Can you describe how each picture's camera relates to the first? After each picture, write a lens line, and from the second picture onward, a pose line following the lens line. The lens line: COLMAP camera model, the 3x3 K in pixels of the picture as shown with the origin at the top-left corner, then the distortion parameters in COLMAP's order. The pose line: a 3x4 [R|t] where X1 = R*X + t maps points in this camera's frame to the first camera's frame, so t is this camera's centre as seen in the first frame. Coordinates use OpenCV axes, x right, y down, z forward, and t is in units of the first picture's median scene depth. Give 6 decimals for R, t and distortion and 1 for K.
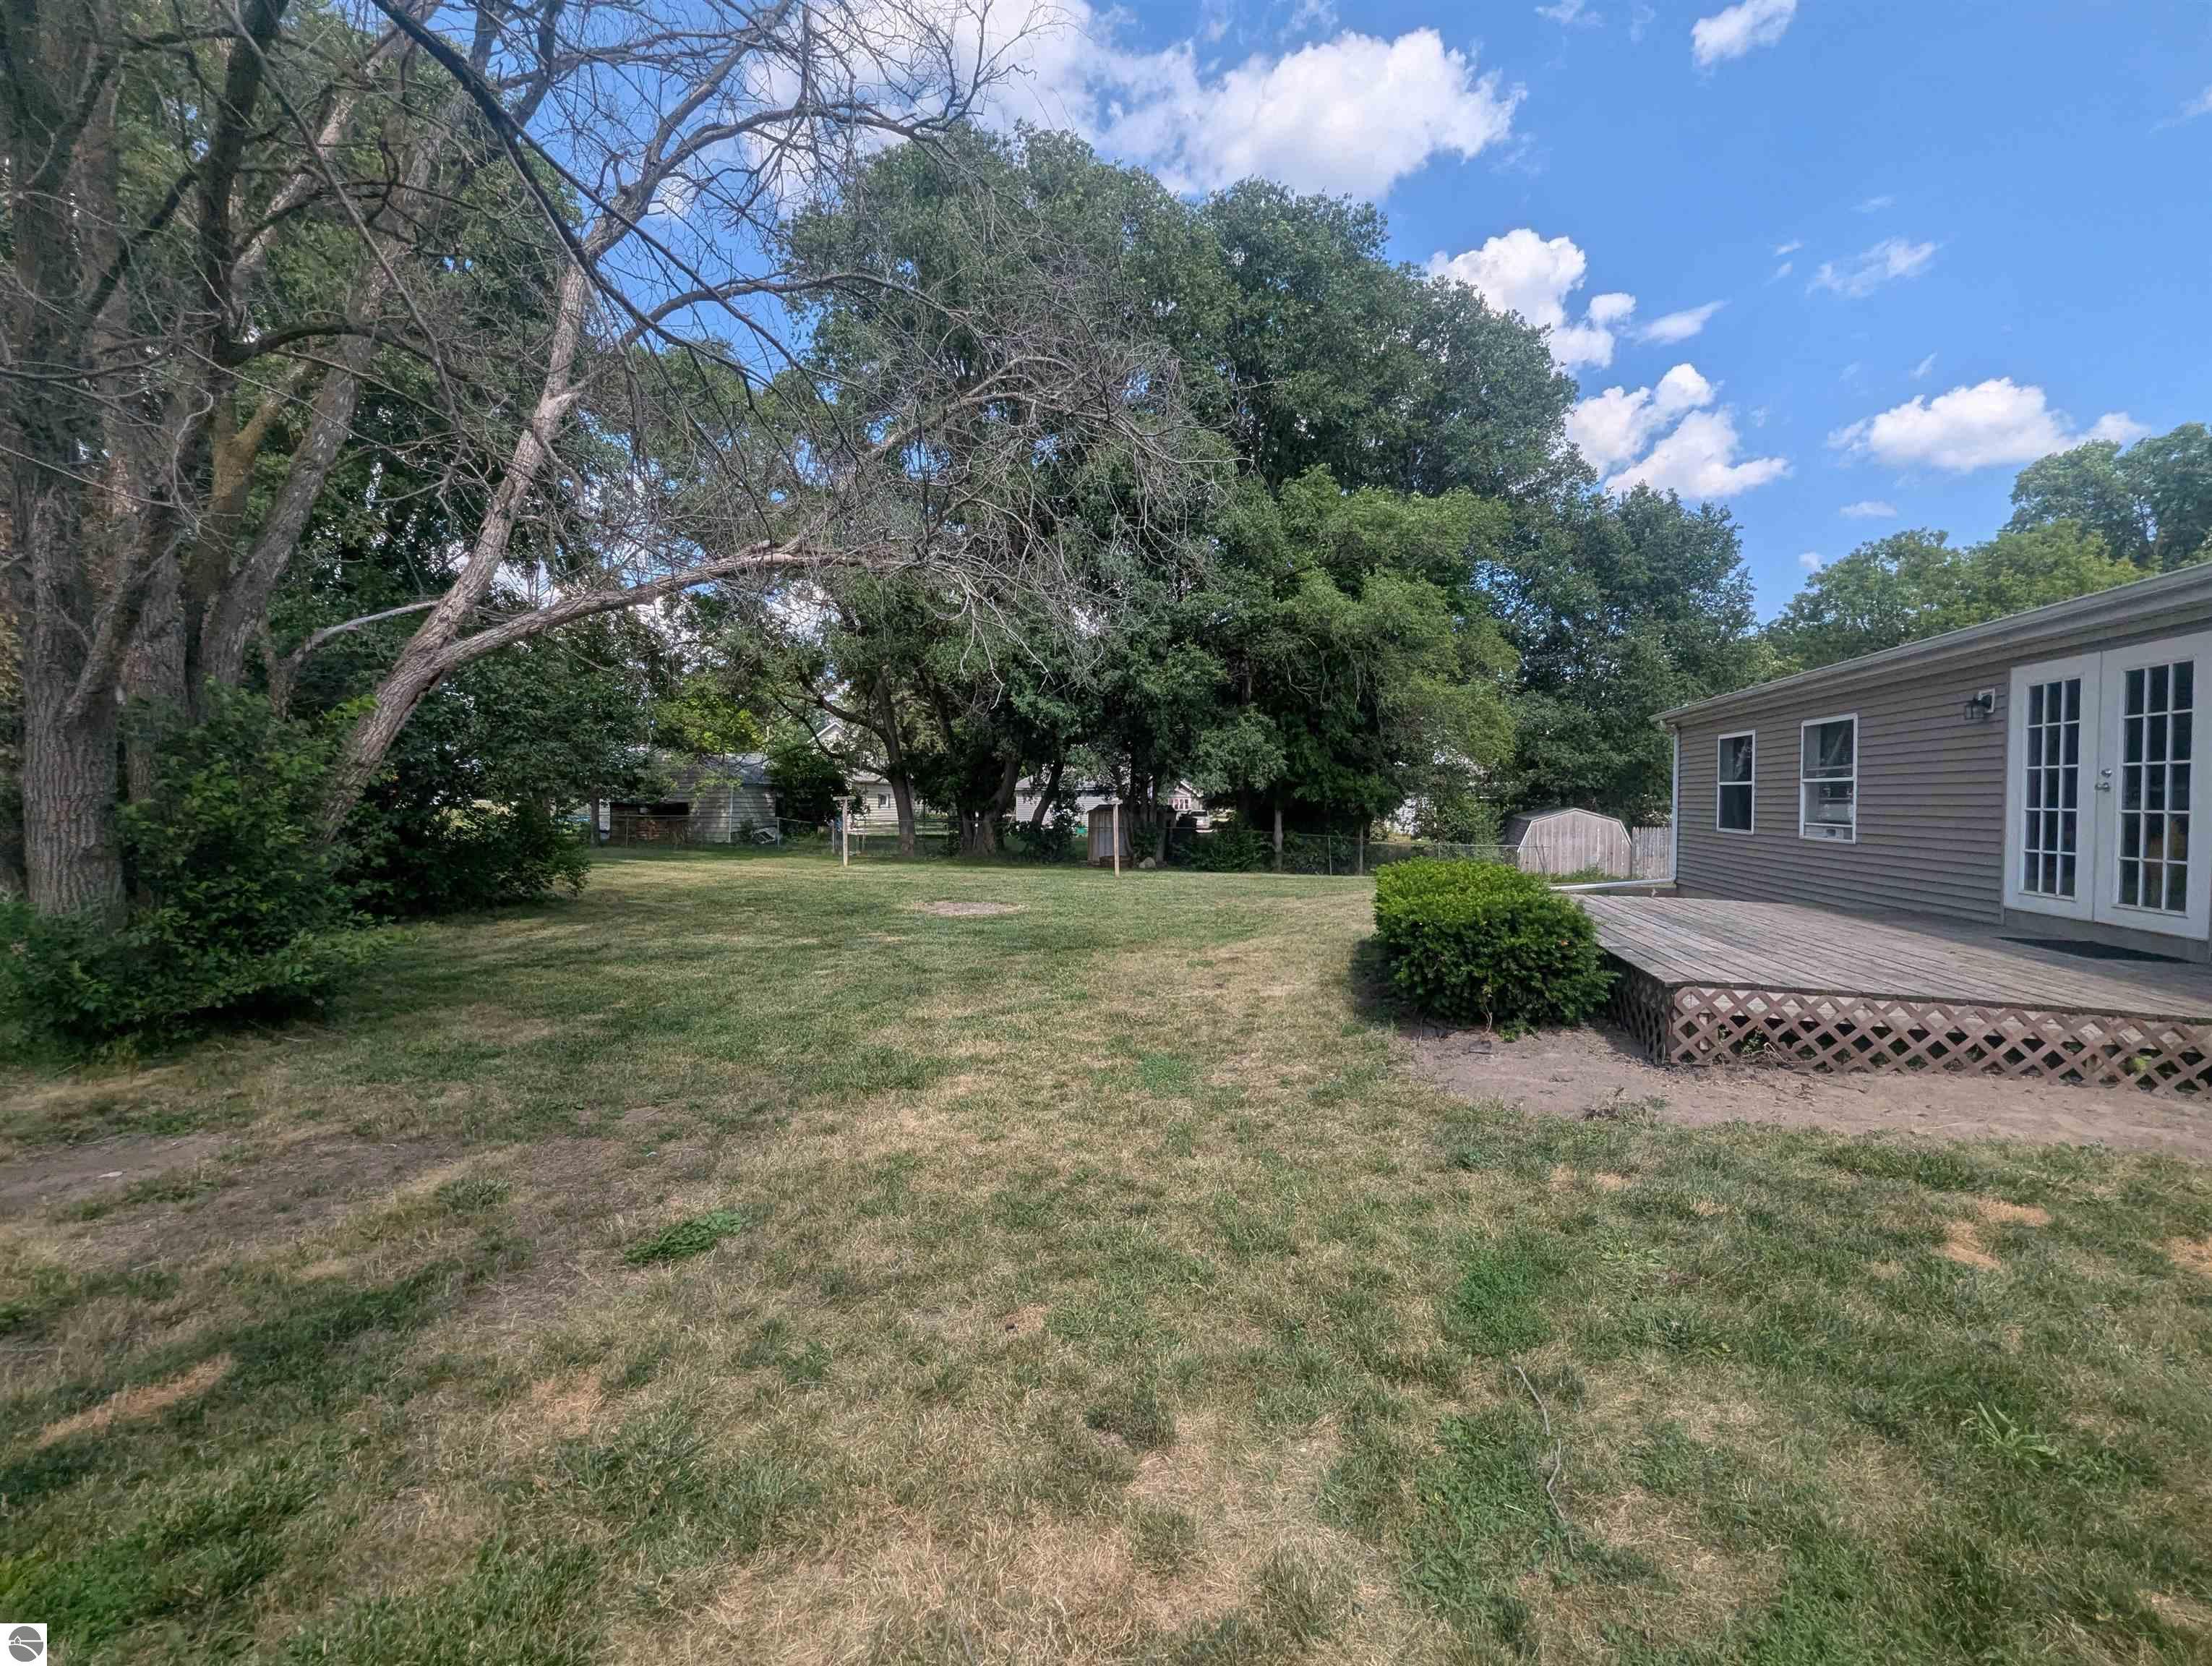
lens RADIAL K [[917.9, 0, 1106.0], [0, 917.9, 833.0], [0, 0, 1]] dist [0.000127, -0.000230]
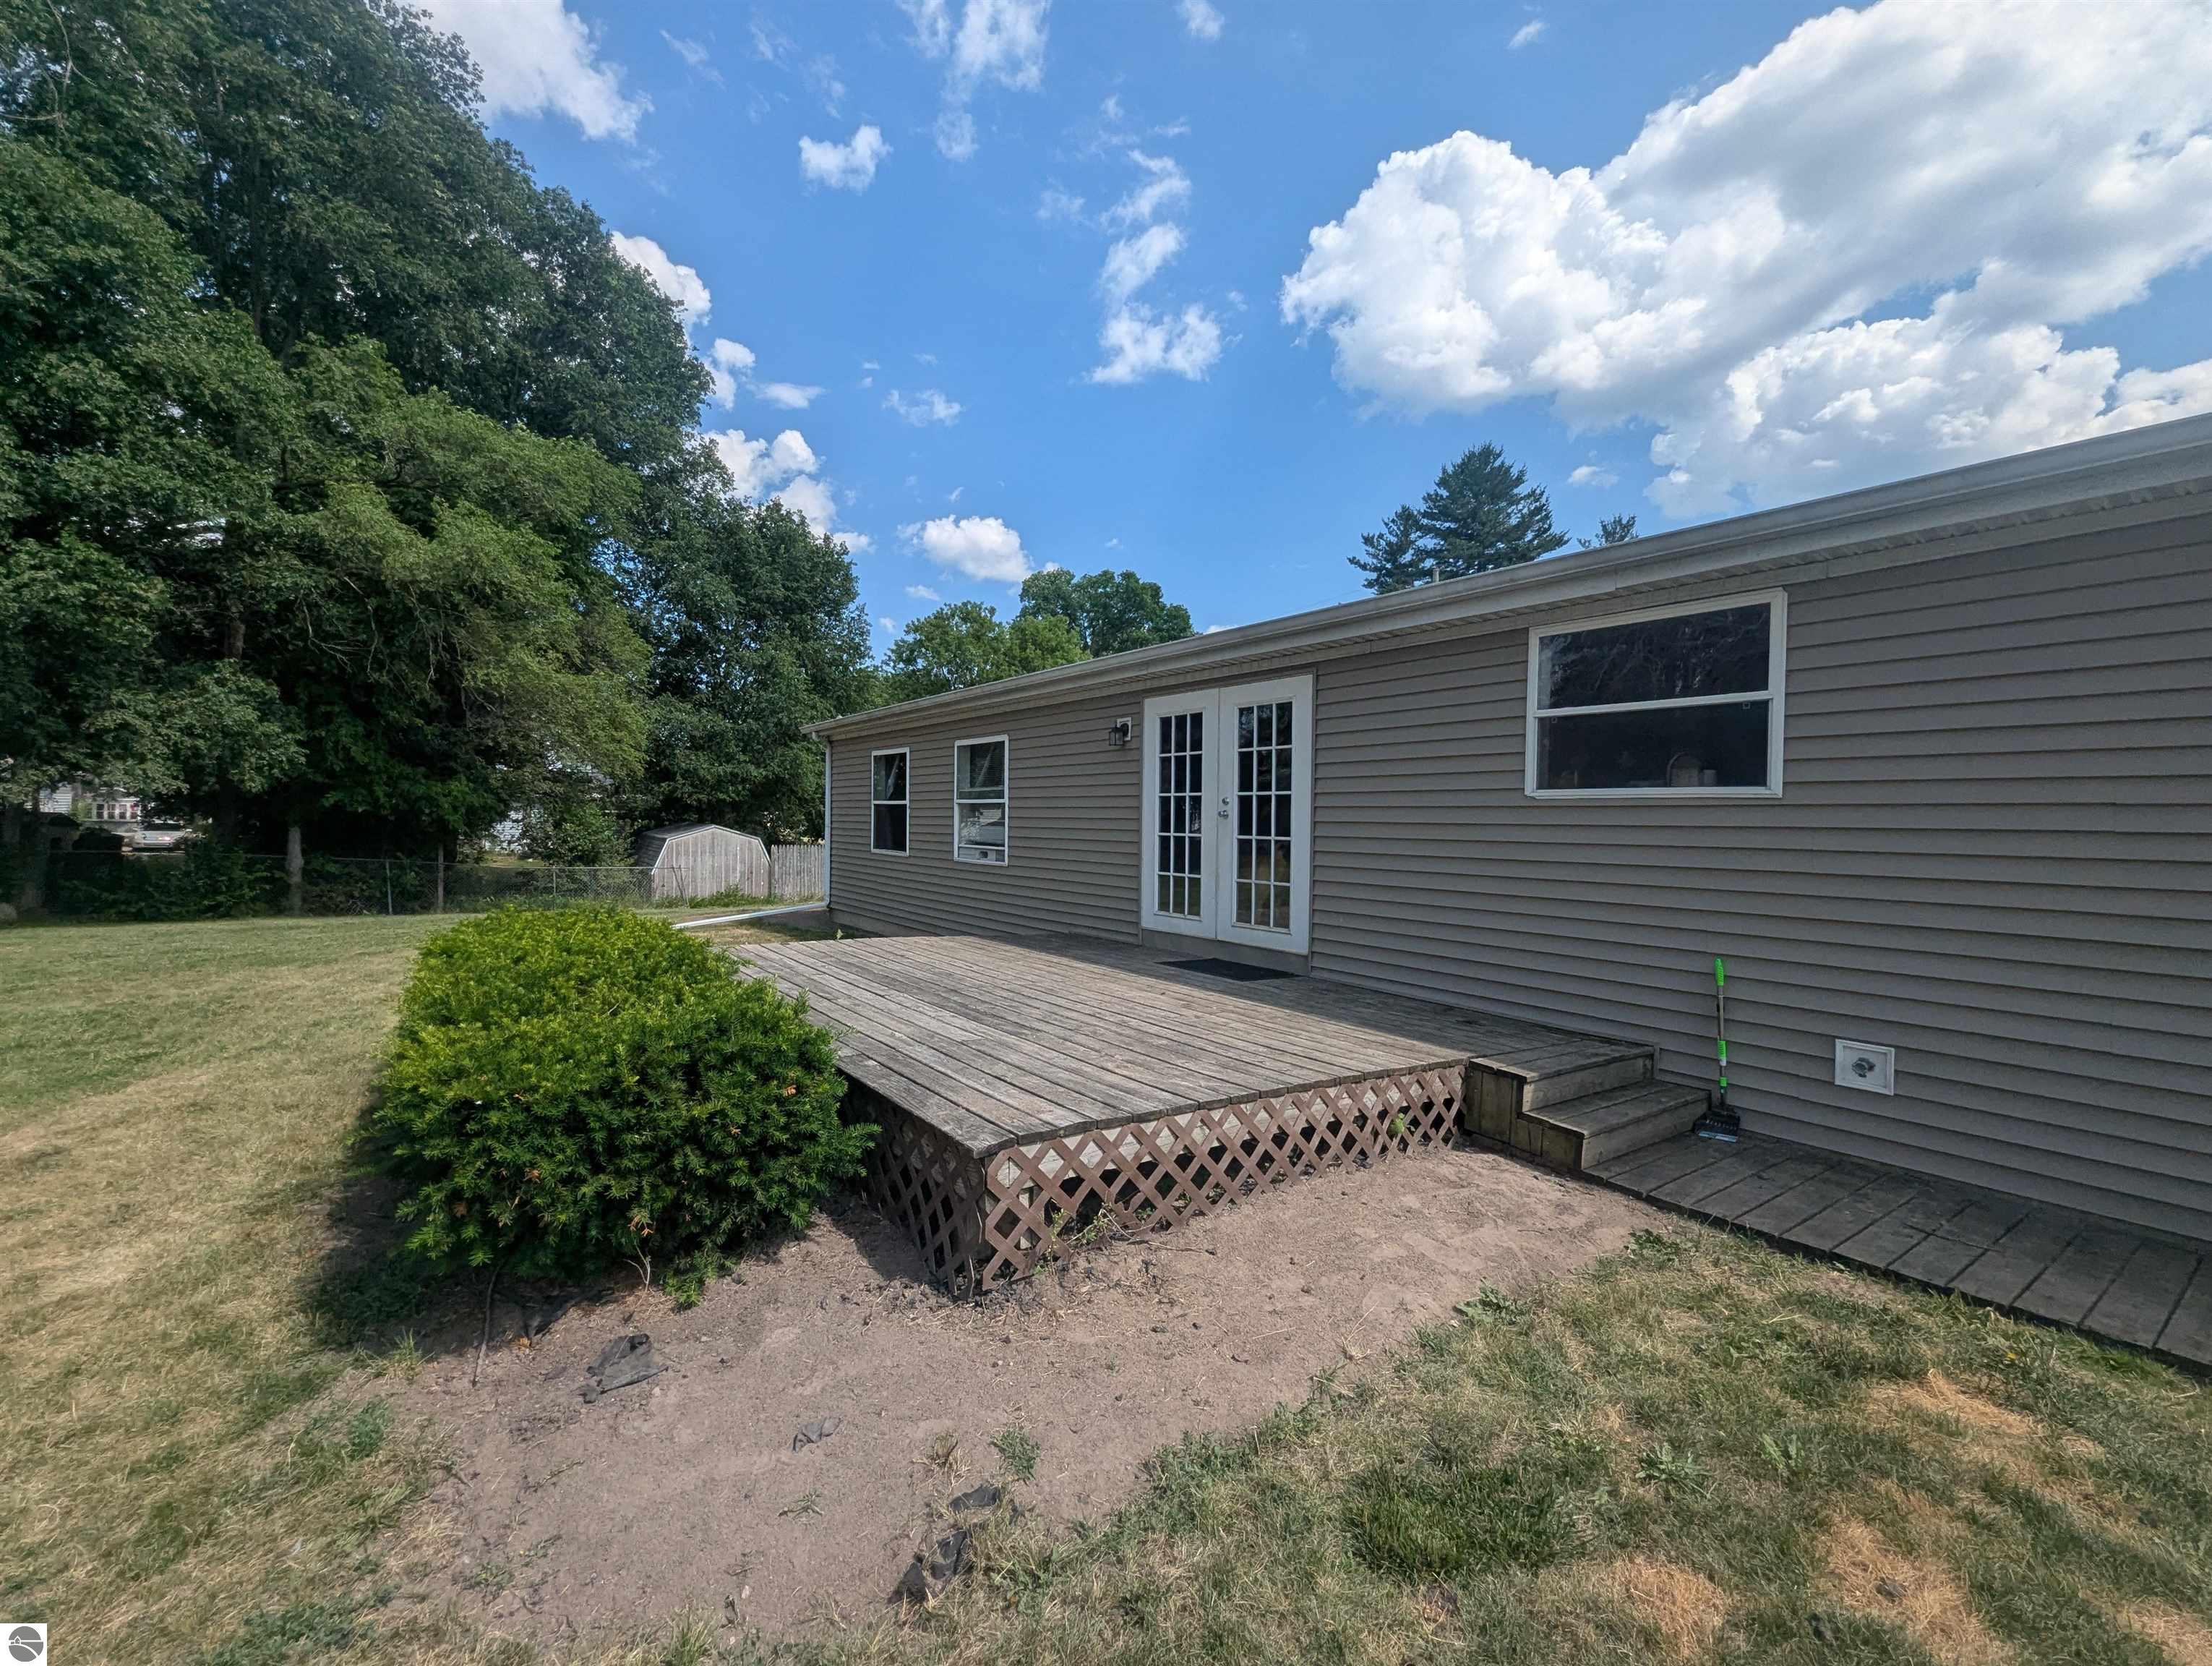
lens RADIAL K [[917.9, 0, 1106.0], [0, 917.9, 833.0], [0, 0, 1]] dist [0.000127, -0.000230]
pose [[0.631382, 0.002310, 0.775468, 0.101801], [0.010435, 0.999880, -0.011474, -0.010156], [-0.775402, 0.015336, 0.631282, 0.261006]]
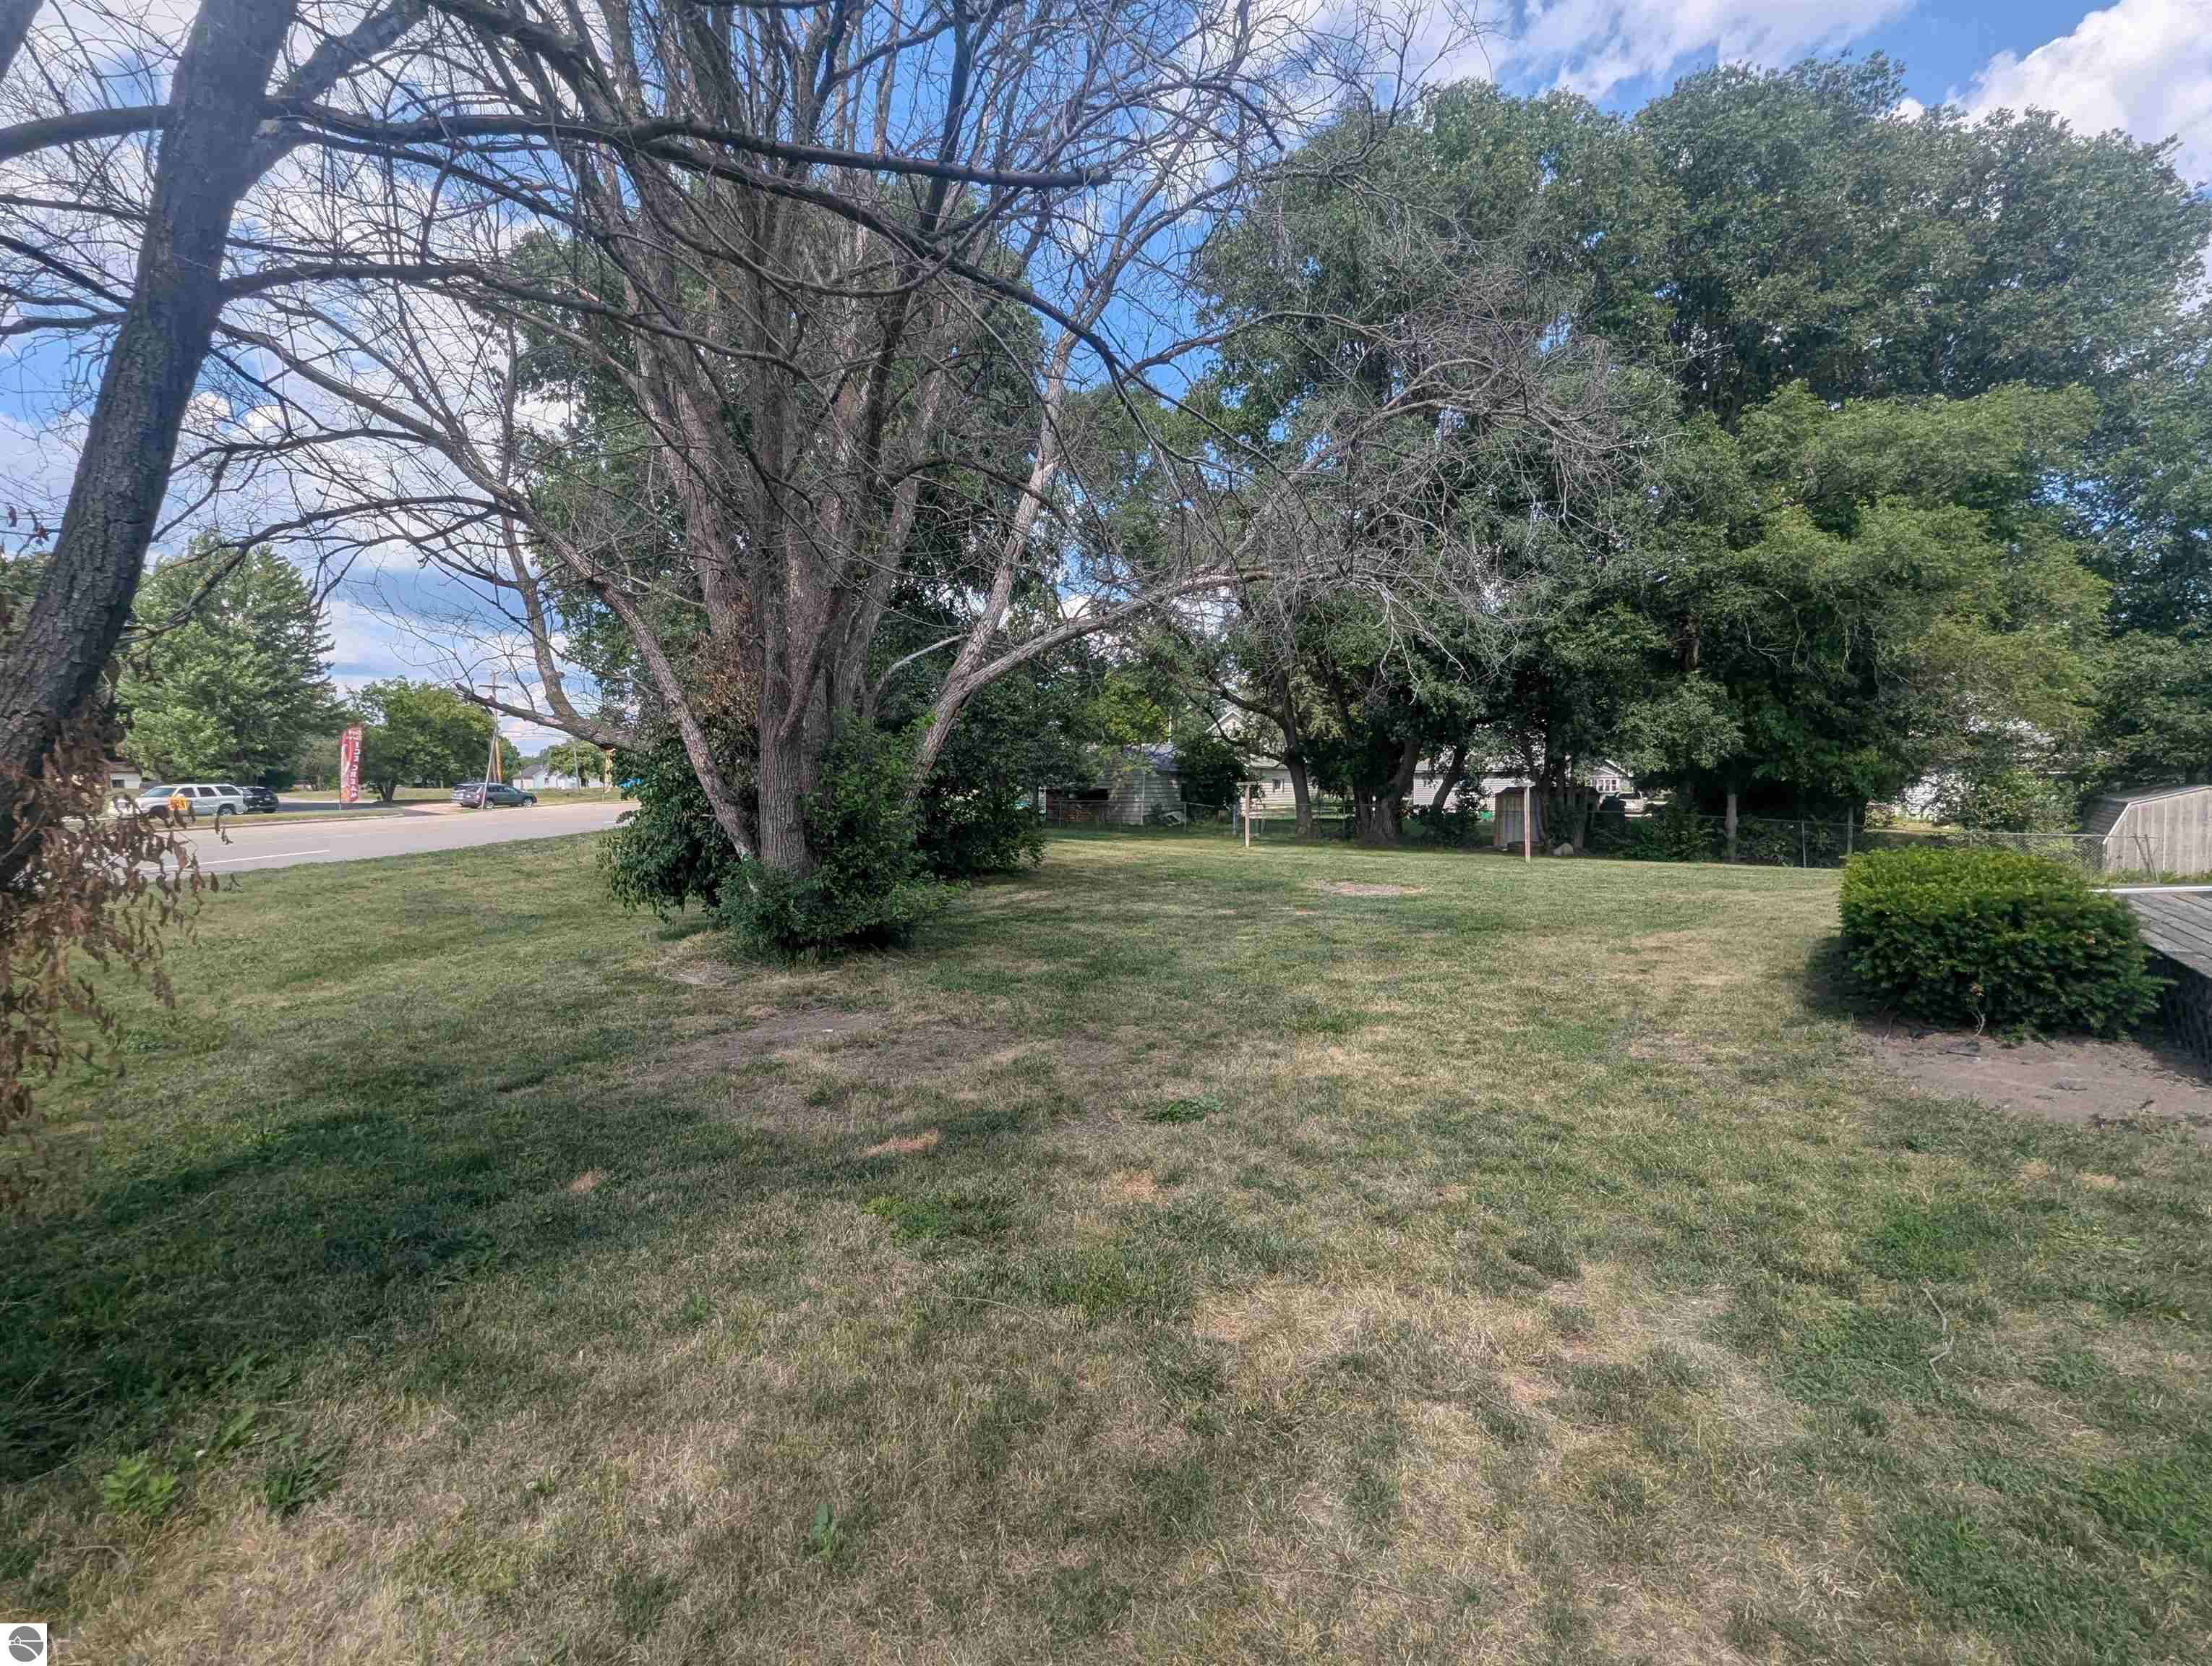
lens RADIAL K [[918.6, 0, 1111.8], [0, 918.6, 831.7], [0, 0, 1]] dist [0.002395, 0.000273]
pose [[0.916098, 0.009339, -0.400845, -0.003273], [-0.002923, 0.999858, 0.016615, 0.001437], [0.400943, -0.014049, 0.915995, -0.091379]]
